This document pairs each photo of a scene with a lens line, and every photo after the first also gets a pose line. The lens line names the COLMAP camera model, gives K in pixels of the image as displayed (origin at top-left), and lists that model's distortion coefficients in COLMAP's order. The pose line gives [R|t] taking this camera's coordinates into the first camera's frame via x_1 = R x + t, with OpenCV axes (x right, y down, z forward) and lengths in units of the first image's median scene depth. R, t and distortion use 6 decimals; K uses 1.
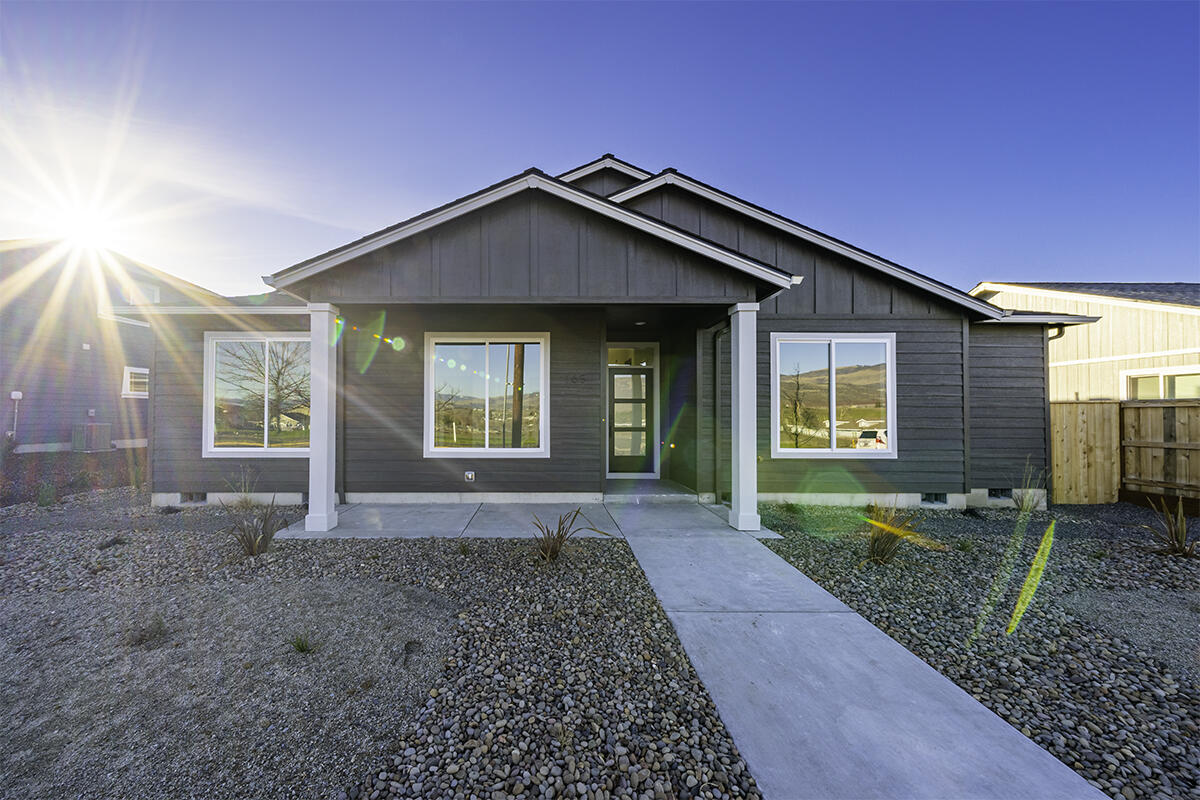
lens RADIAL K [[416.8, 0, 595.3], [0, 416.8, 401.9], [0, 0, 1]] dist [0.000989, 0.000111]
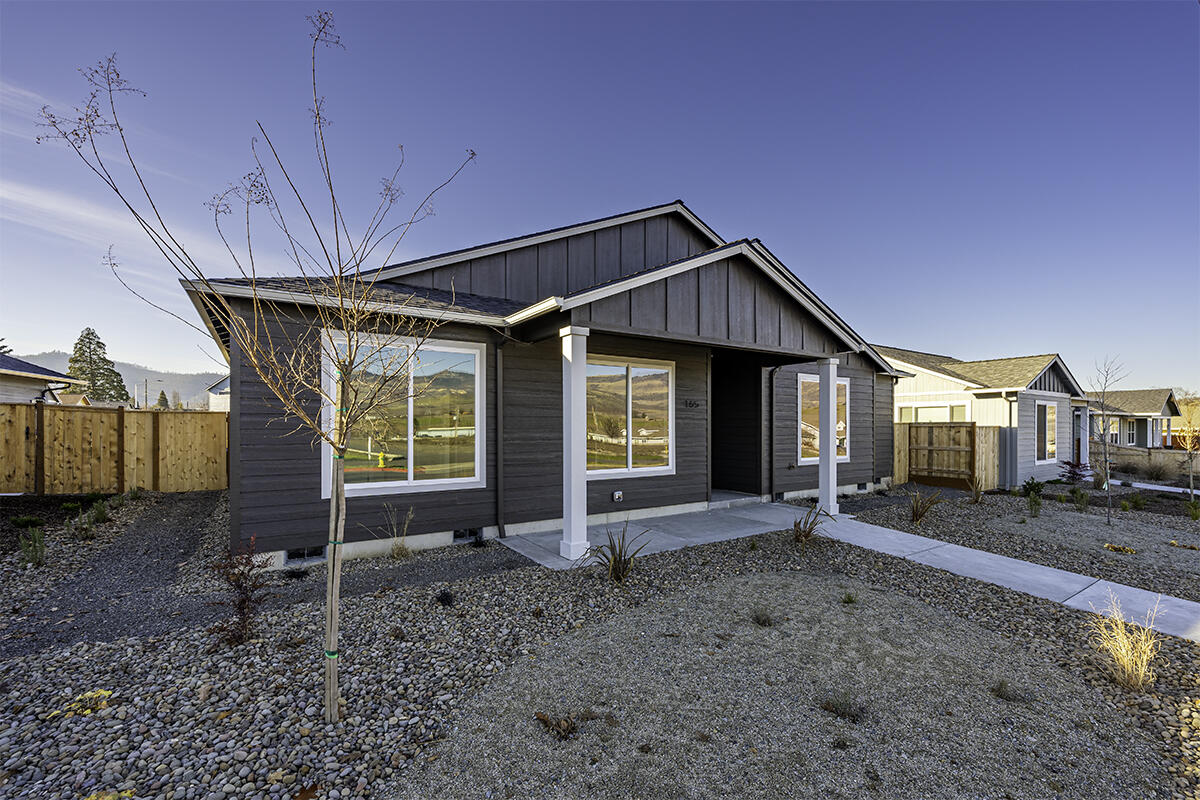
lens RADIAL K [[465.8, 0, 600.0], [0, 465.8, 400.0], [0, 0, 1]] dist [-0.000730, -0.000018]
pose [[0.861306, 0.023409, 0.507547, -0.880719], [0.003675, 0.998625, -0.052295, 0.000045], [-0.508073, 0.046907, 0.860036, 0.008497]]
